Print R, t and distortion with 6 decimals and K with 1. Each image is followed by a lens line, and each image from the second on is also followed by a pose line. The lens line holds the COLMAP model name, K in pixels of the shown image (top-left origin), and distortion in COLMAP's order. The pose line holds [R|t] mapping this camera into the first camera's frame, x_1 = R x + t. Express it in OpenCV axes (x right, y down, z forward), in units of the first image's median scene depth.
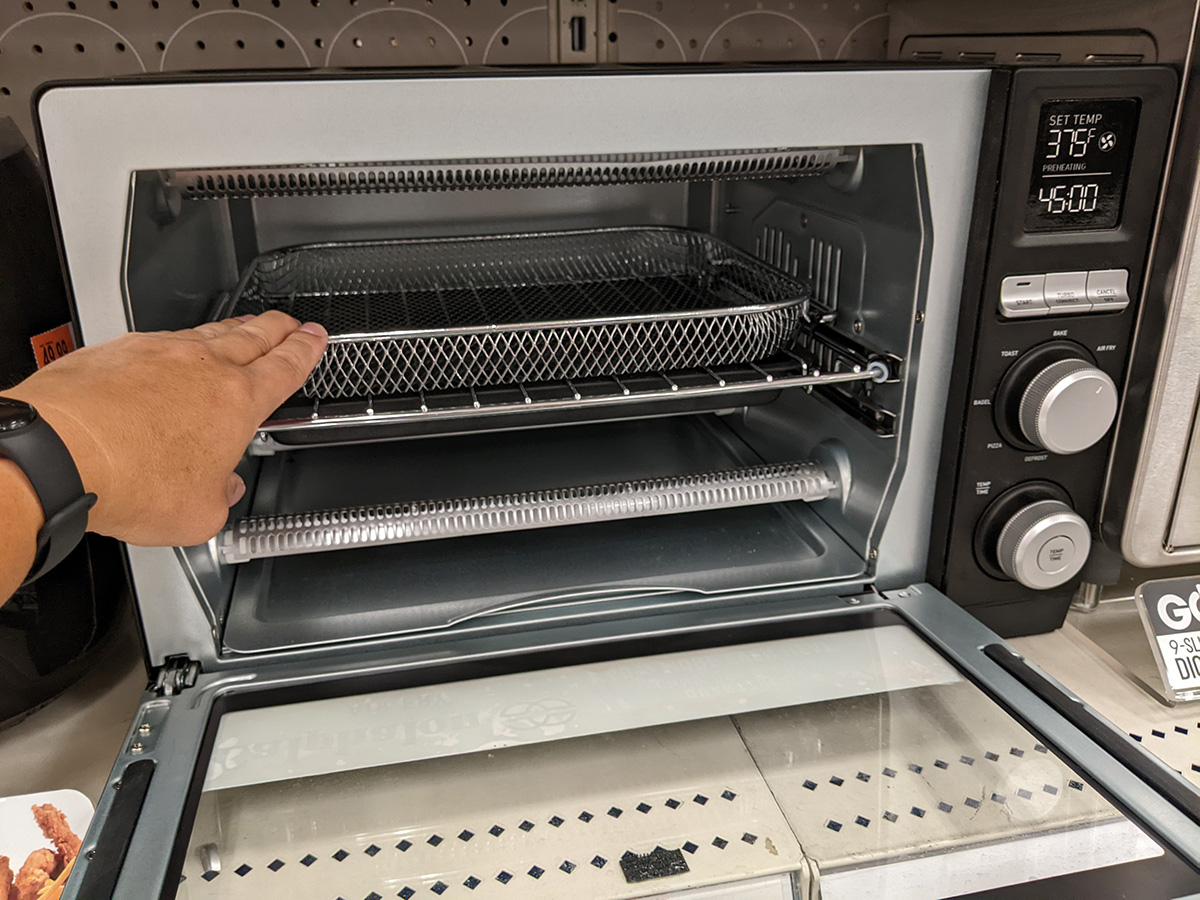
lens RADIAL K [[971.4, 0, 588.3], [0, 971.4, 456.1], [0, 0, 1]] dist [0.014363, -0.067142]
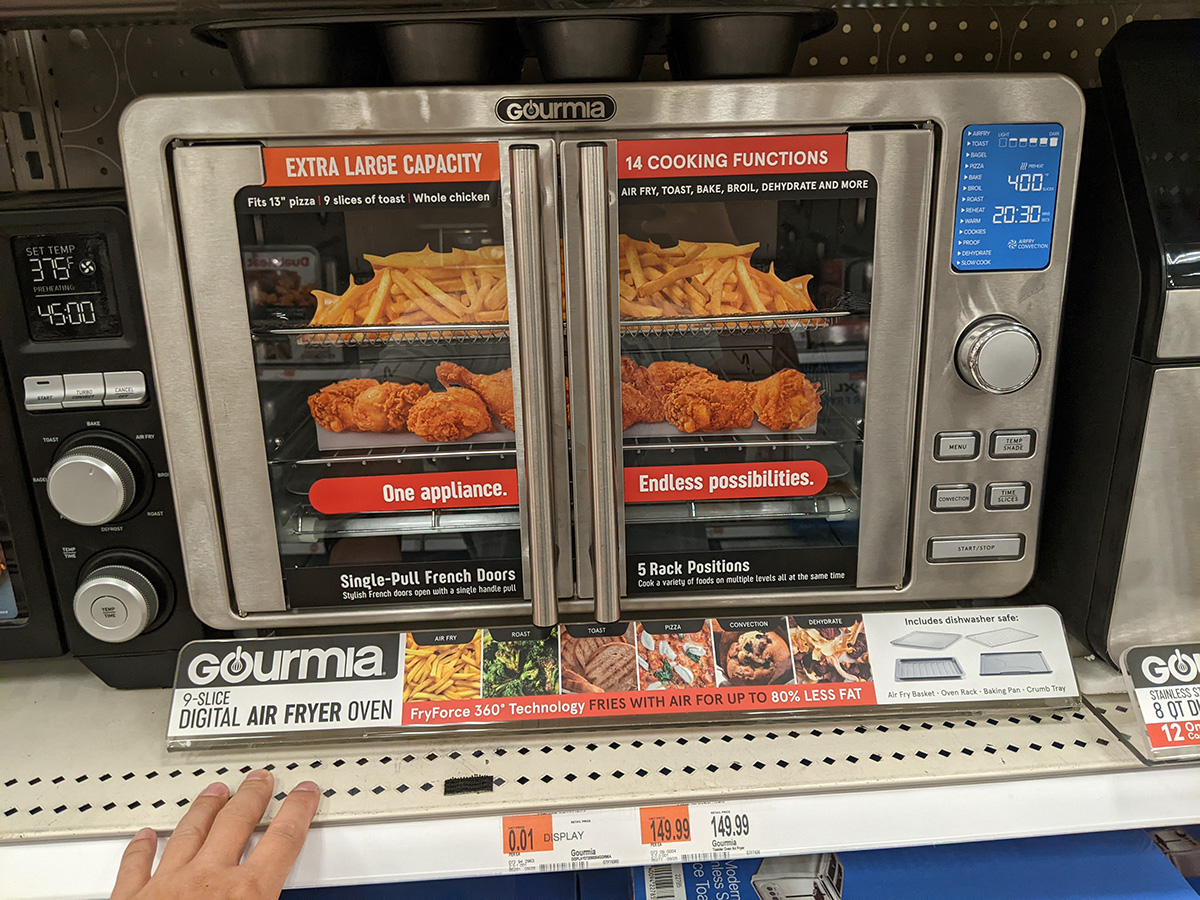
lens RADIAL K [[971.4, 0, 632.2], [0, 971.4, 445.3], [0, 0, 1]] dist [0.014363, -0.067142]
pose [[0.992598, 0.023222, -0.119206, 1.278635], [-0.032854, 0.996295, -0.079484, -0.027271], [0.116919, 0.082812, 0.989683, -0.094653]]
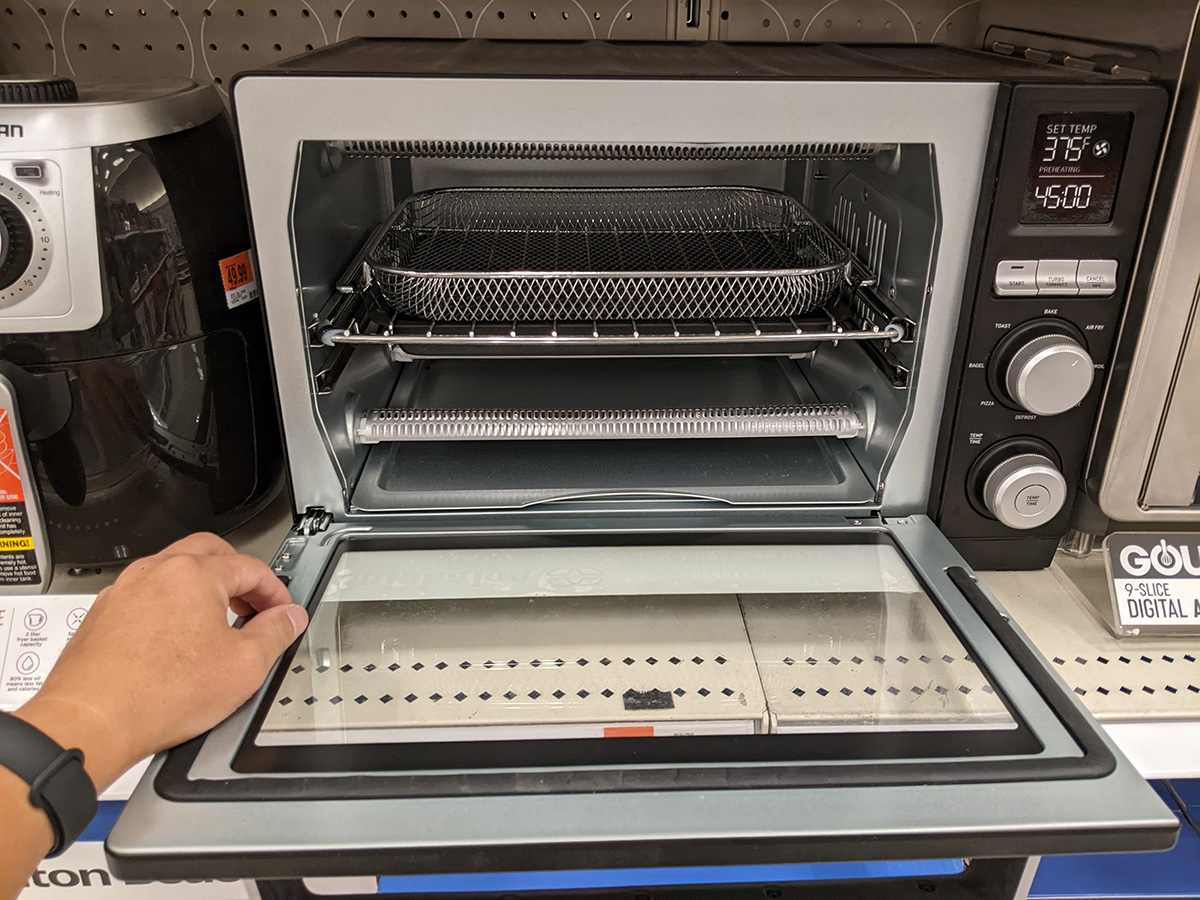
lens RADIAL K [[971.4, 0, 622.5], [0, 971.4, 449.0], [0, 0, 1]] dist [0.014363, -0.067142]
pose [[0.986705, 0.092614, -0.133547, 0.149482], [-0.083821, 0.994016, 0.070037, -0.001186], [0.139235, -0.057912, 0.988565, -0.231897]]
